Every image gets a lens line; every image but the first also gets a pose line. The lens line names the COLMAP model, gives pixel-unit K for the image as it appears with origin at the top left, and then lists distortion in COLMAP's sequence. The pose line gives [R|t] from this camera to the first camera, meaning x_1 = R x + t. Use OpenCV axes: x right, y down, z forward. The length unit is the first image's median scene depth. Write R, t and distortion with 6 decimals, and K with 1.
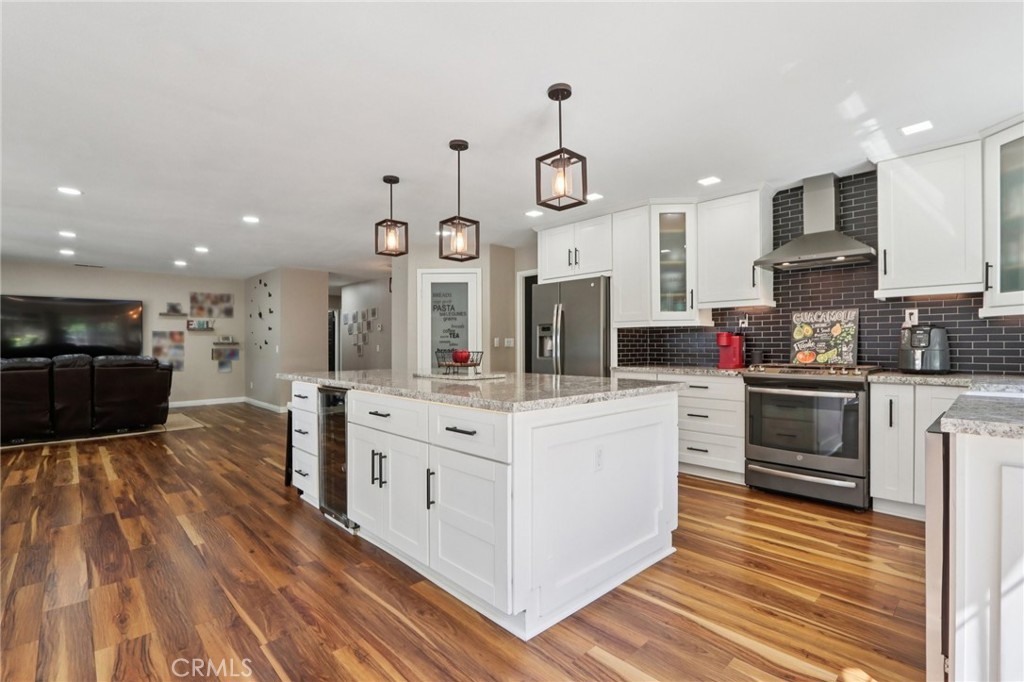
lens RADIAL K [[473.0, 0, 509.5], [0, 473.0, 339.5], [0, 0, 1]] dist [-0.009452, -0.000345]
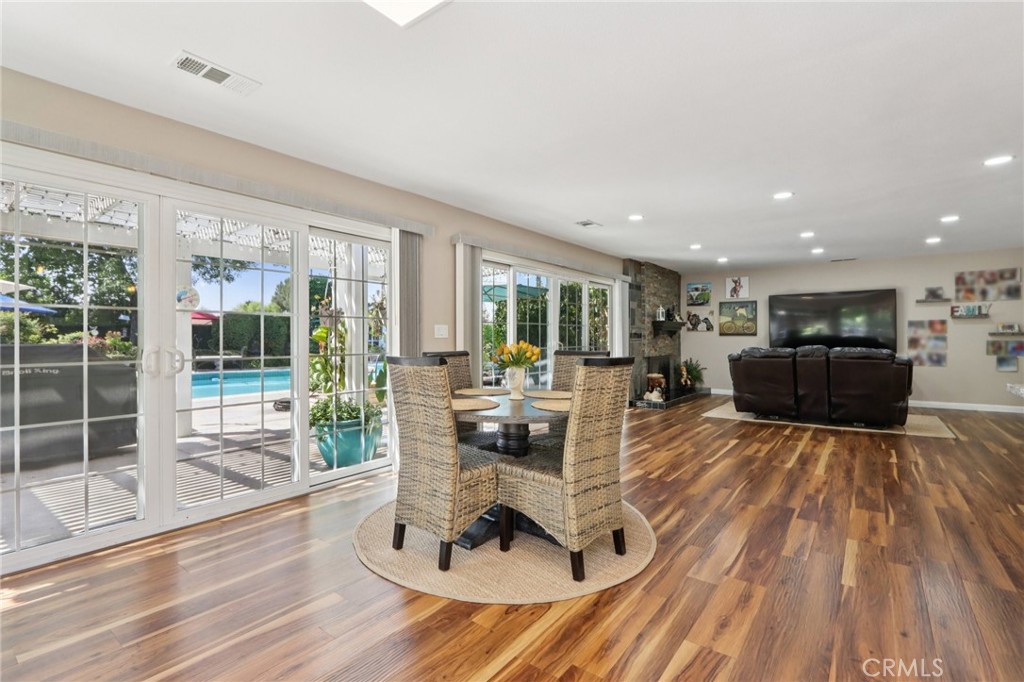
lens RADIAL K [[473.0, 0, 509.5], [0, 473.0, 339.5], [0, 0, 1]] dist [-0.009452, -0.000345]
pose [[0.159823, 0.009180, -0.987103, 0.022540], [0.014820, 0.999822, 0.011698, -0.005048], [0.987034, -0.016499, 0.159659, 0.138573]]
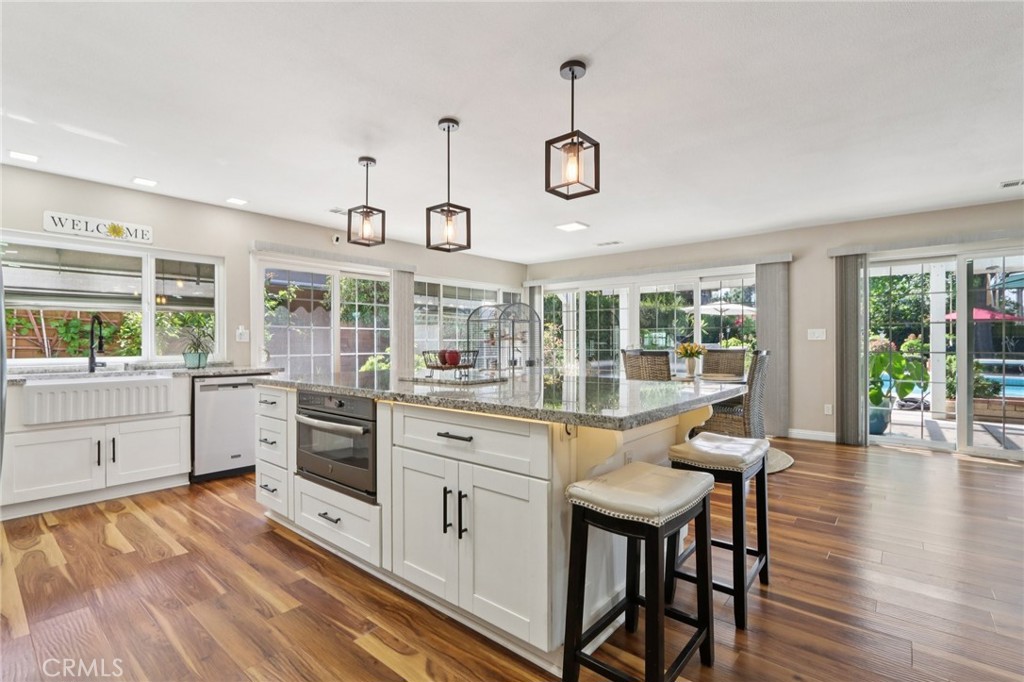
lens RADIAL K [[473.0, 0, 509.5], [0, 473.0, 339.5], [0, 0, 1]] dist [-0.009452, -0.000345]
pose [[-0.993202, 0.007374, -0.116169, -0.058096], [0.009678, 0.999767, -0.019277, 0.012007], [0.116000, -0.020271, -0.993042, 1.025313]]
